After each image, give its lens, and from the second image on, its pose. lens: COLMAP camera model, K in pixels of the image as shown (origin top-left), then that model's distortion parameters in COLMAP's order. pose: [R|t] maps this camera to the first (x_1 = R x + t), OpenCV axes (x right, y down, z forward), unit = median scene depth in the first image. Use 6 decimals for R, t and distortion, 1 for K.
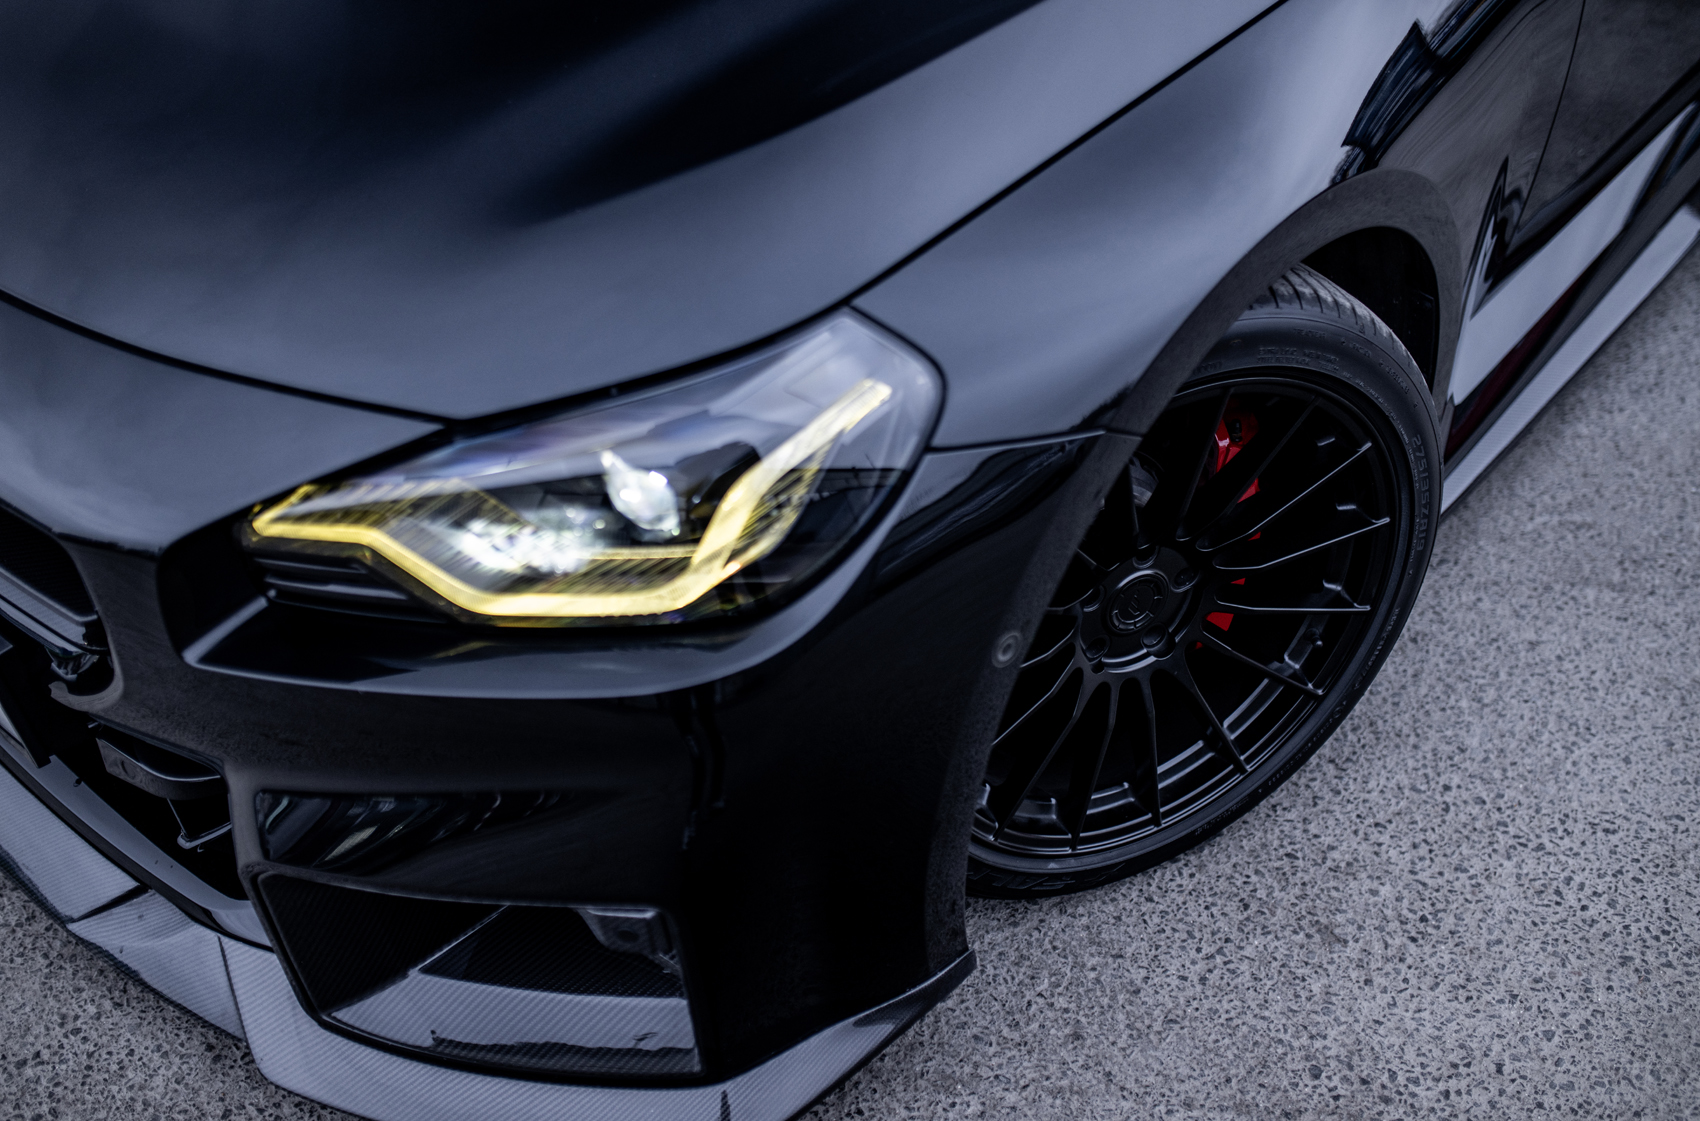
lens RADIAL K [[1693.0, 0, 850.0], [0, 1693.0, 560.5], [0, 0, 1]] dist [-0.068621, 0.098724]
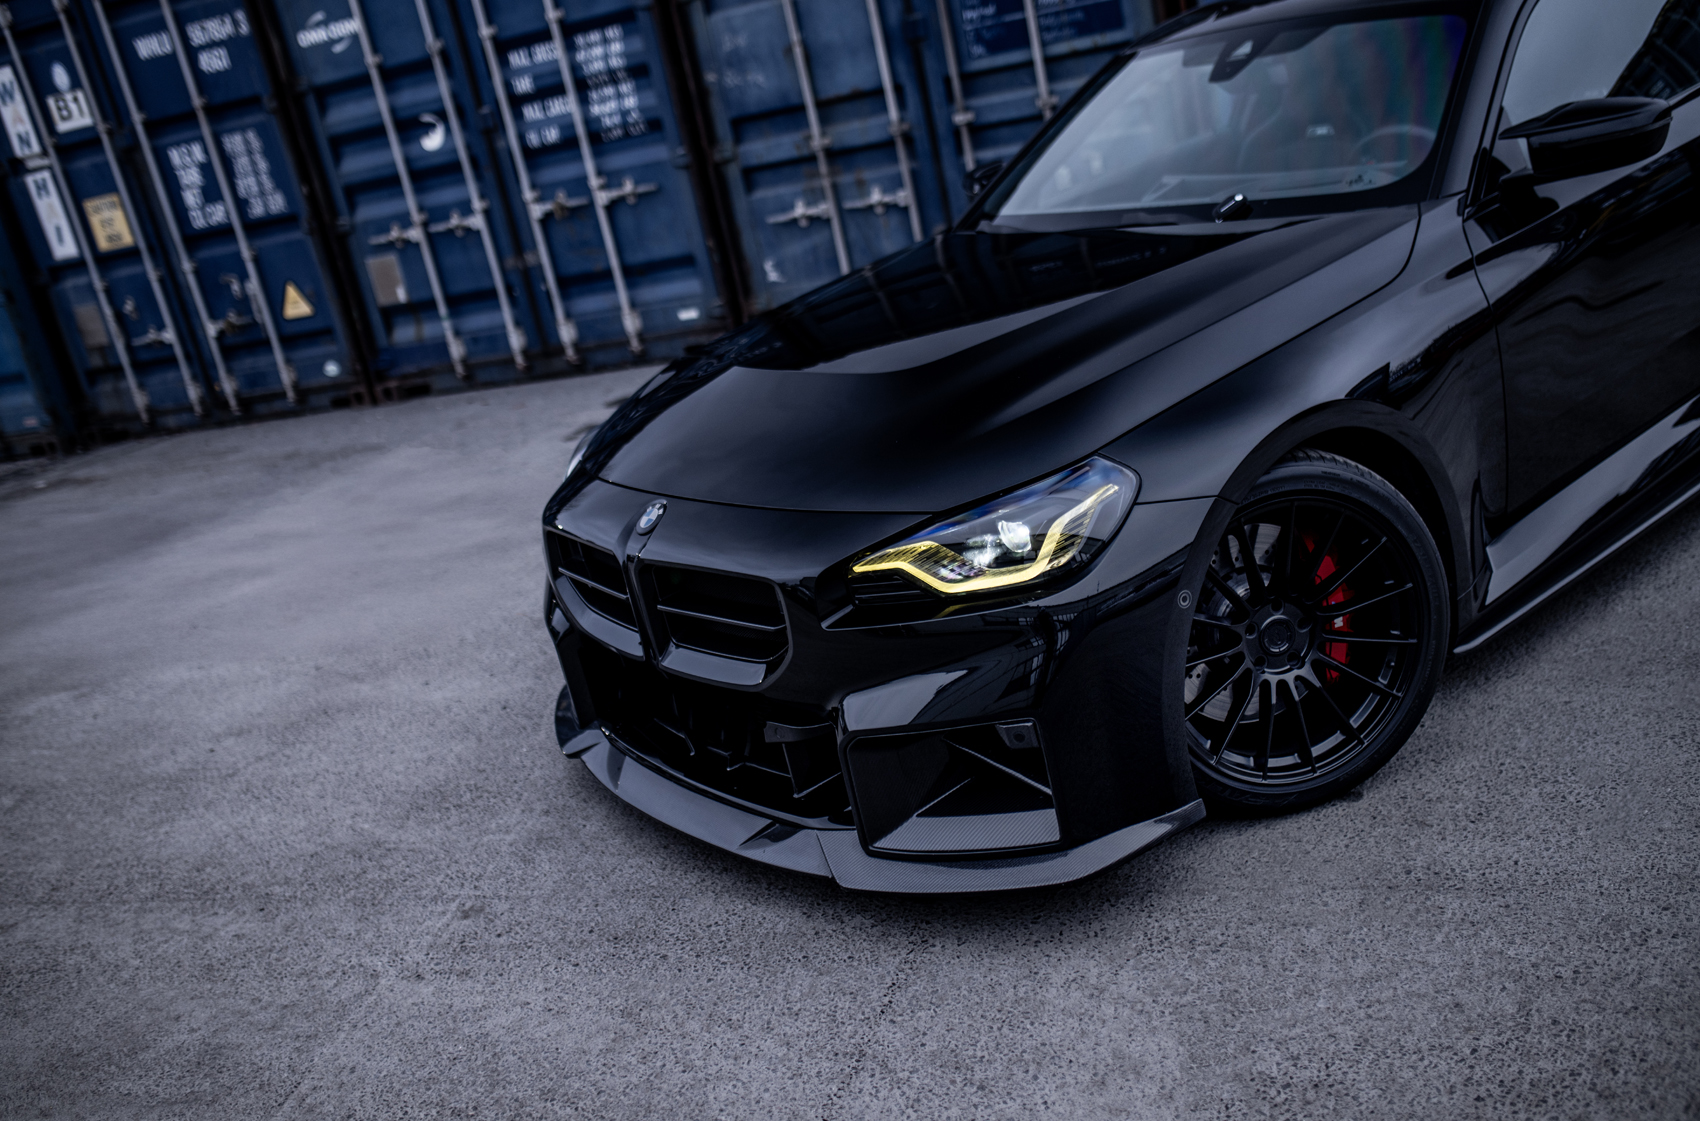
lens RADIAL K [[1617.2, 0, 850.0], [0, 1617.2, 560.5], [0, 0, 1]] dist [-0.069598, 0.102683]
pose [[0.971701, -0.100529, -0.213754, 0.090378], [0.019365, 0.935774, -0.352069, 0.536551], [0.235418, 0.337967, 0.911239, -0.741498]]
